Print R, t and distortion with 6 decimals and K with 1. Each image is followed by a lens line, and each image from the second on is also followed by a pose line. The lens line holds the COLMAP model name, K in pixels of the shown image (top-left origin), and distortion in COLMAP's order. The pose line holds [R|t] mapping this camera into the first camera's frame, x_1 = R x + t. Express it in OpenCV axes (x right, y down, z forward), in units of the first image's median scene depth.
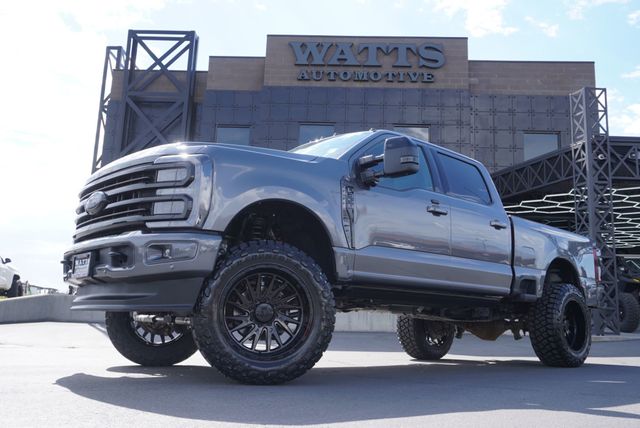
lens RADIAL K [[611.3, 0, 326.7], [0, 611.3, 215.0], [0, 0, 1]] dist [-0.017899, 0.000000]
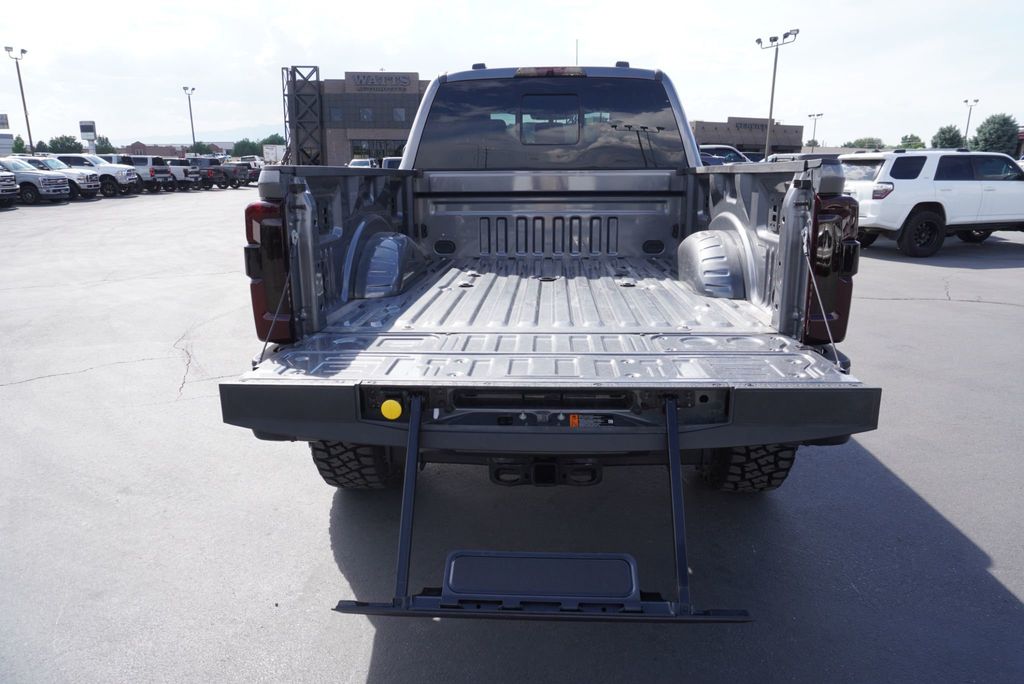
lens RADIAL K [[681.1, 0, 516.7], [0, 681.1, 342.9], [0, 0, 1]] dist [-0.024446, 0.018067]
pose [[0.998923, -0.035145, 0.030287, 0.536035], [0.019651, 0.911872, 0.410004, -0.419186], [-0.042028, -0.408967, 0.911581, -2.285489]]
